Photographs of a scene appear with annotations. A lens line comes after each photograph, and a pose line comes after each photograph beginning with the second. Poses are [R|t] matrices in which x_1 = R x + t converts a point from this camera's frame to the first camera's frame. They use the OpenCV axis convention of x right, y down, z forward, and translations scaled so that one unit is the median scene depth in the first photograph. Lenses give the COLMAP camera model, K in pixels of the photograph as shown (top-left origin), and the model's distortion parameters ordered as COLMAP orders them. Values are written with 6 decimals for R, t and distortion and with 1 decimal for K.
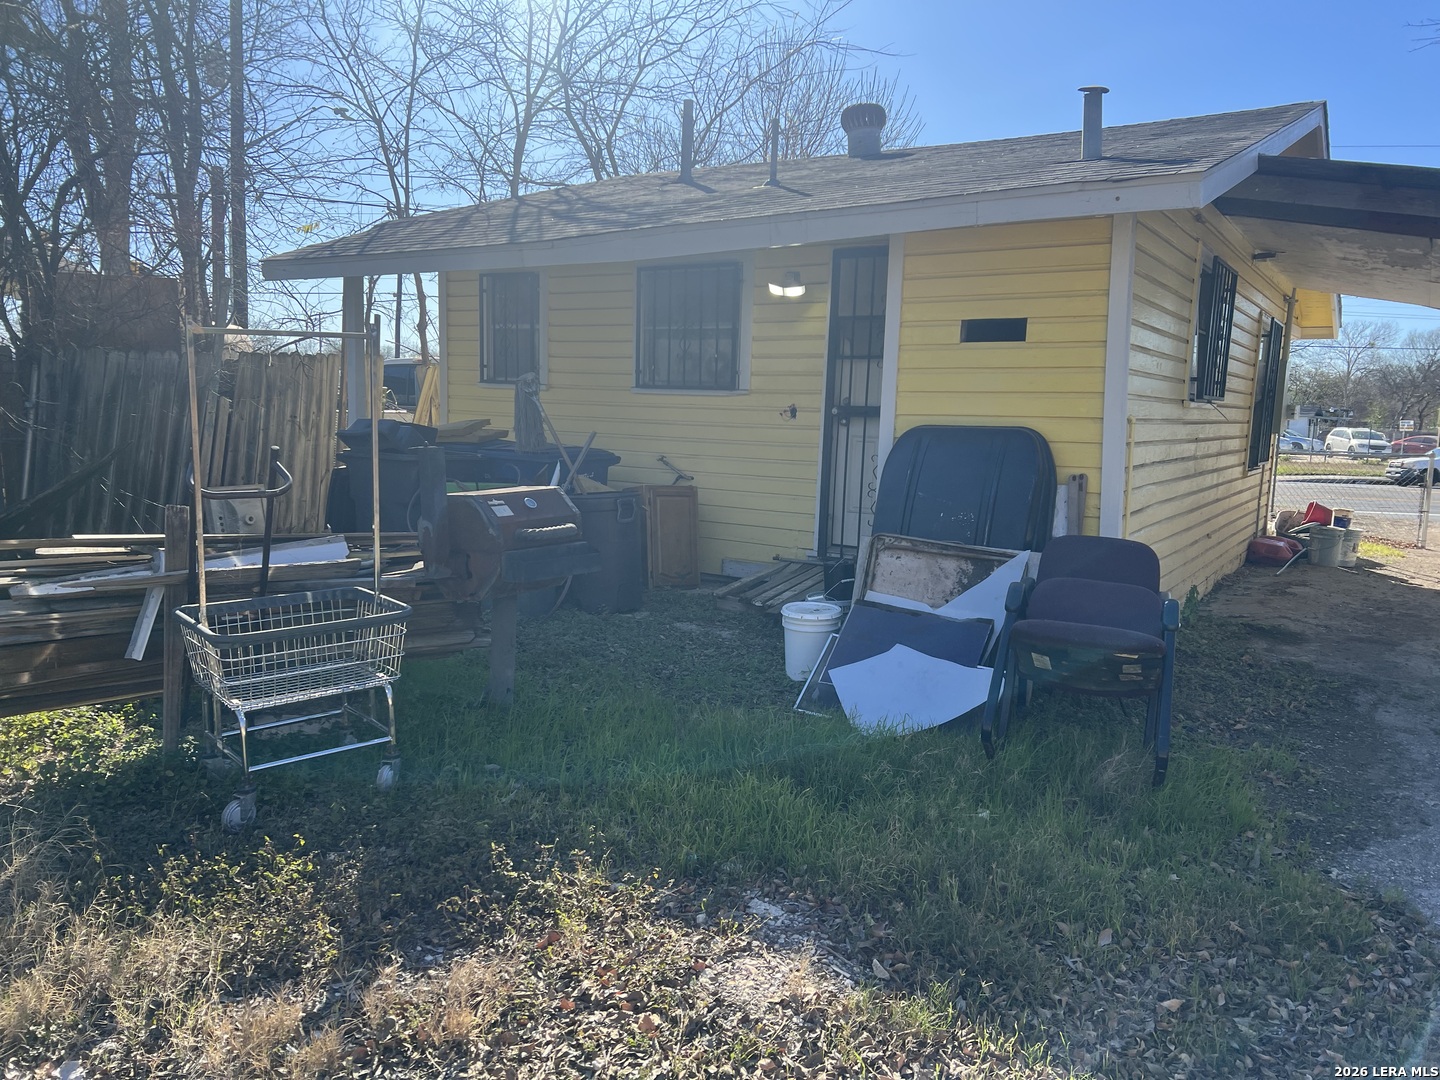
lens RADIAL K [[1099.7, 0, 737.6], [0, 1099.7, 546.5], [0, 0, 1]] dist [0.107850, -0.140257]
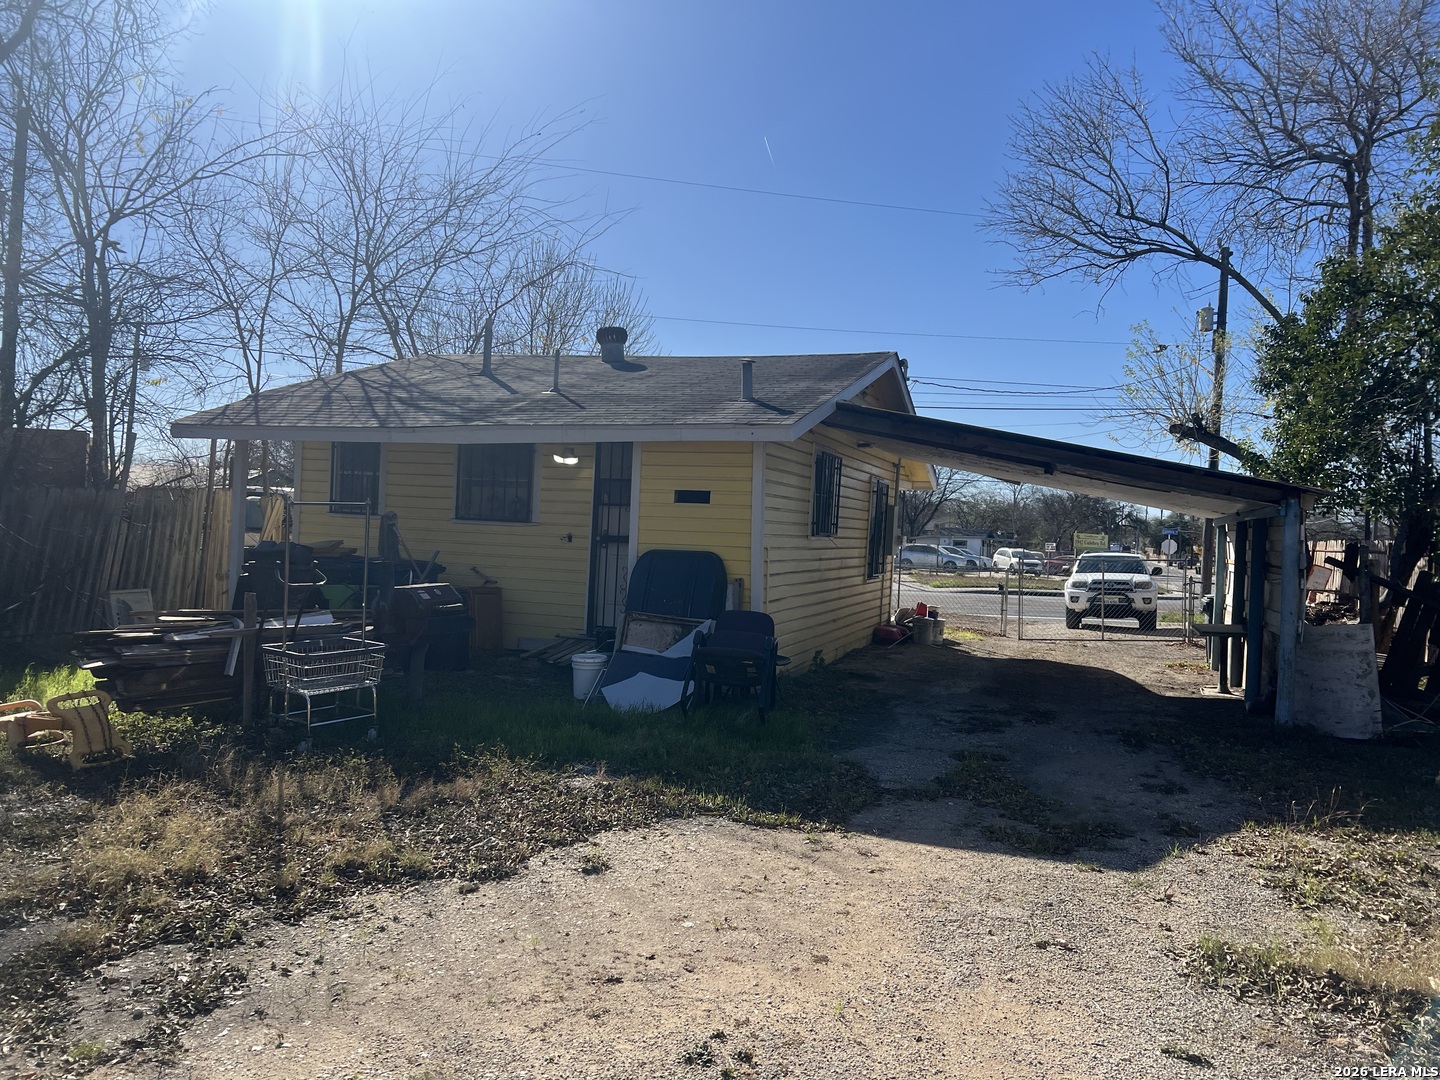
lens RADIAL K [[1099.7, 0, 737.6], [0, 1099.7, 546.5], [0, 0, 1]] dist [0.107850, -0.140257]
pose [[0.972440, 0.009593, 0.232956, -0.080338], [0.014183, 0.994869, -0.100173, 0.045132], [-0.232722, 0.100717, 0.967314, -0.528801]]
